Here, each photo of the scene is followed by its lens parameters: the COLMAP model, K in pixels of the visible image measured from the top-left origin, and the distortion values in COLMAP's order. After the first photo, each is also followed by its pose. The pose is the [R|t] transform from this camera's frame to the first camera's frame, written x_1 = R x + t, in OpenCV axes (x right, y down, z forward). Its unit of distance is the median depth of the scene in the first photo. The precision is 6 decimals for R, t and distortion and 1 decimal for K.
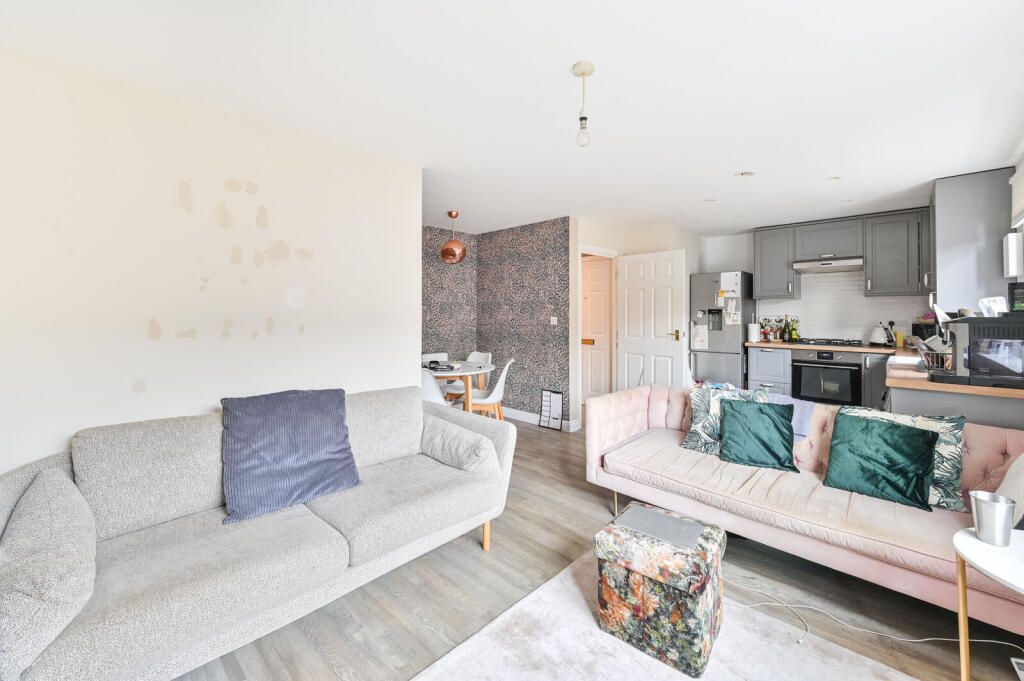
lens RADIAL K [[424.2, 0, 530.1], [0, 424.2, 307.7], [0, 0, 1]] dist [0.000674, 0.000284]
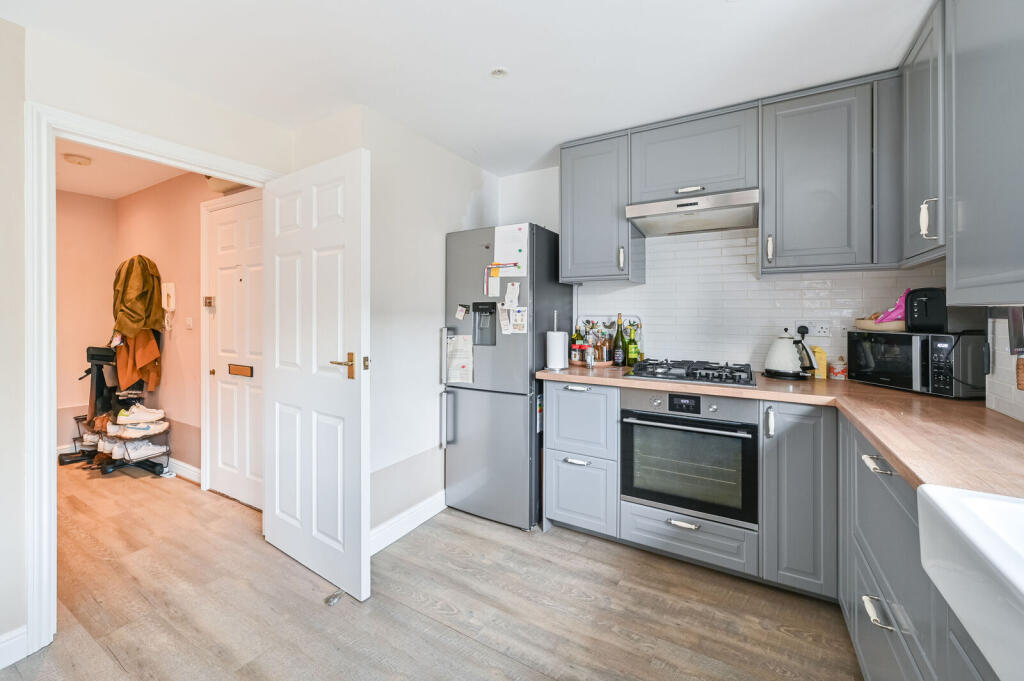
lens RADIAL K [[398.5, 0, 519.6], [0, 398.5, 308.6], [0, 0, 1]] dist [0.001269, 0.000028]
pose [[0.979256, 0.000581, 0.202628, 0.392551], [-0.001235, 0.999994, 0.003101, 0.009415], [-0.202625, -0.003287, 0.979251, 0.556622]]
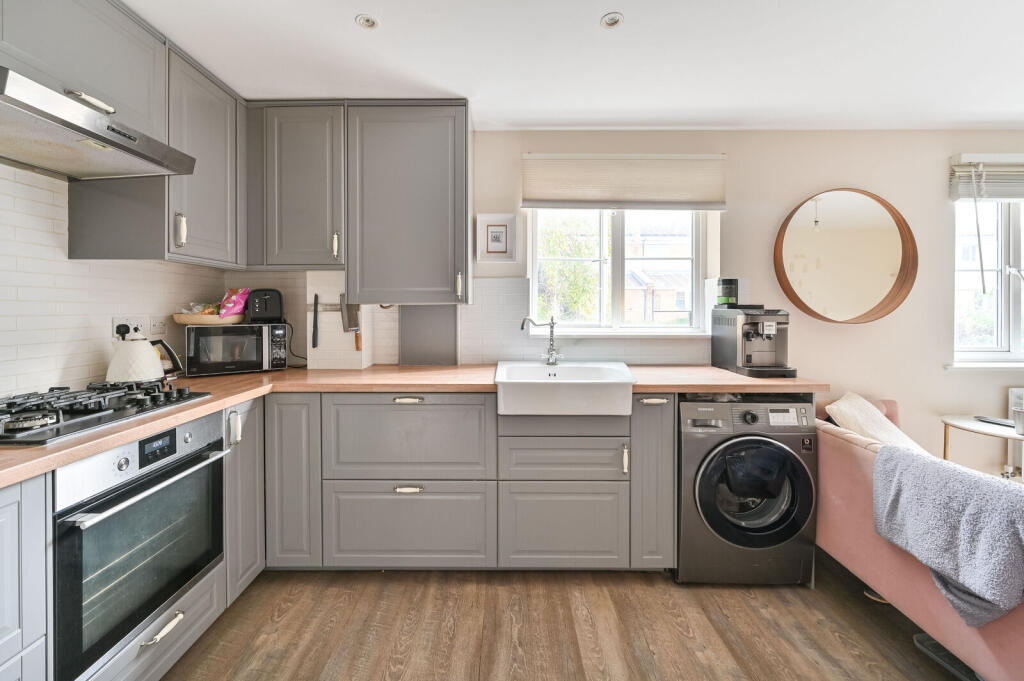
lens RADIAL K [[398.5, 0, 519.6], [0, 398.5, 308.6], [0, 0, 1]] dist [0.001269, 0.000028]
pose [[-0.657644, -0.000648, 0.753328, 0.290690], [-0.009851, 0.999922, -0.007740, 0.014986], [-0.753264, -0.012511, -0.657599, 0.892812]]
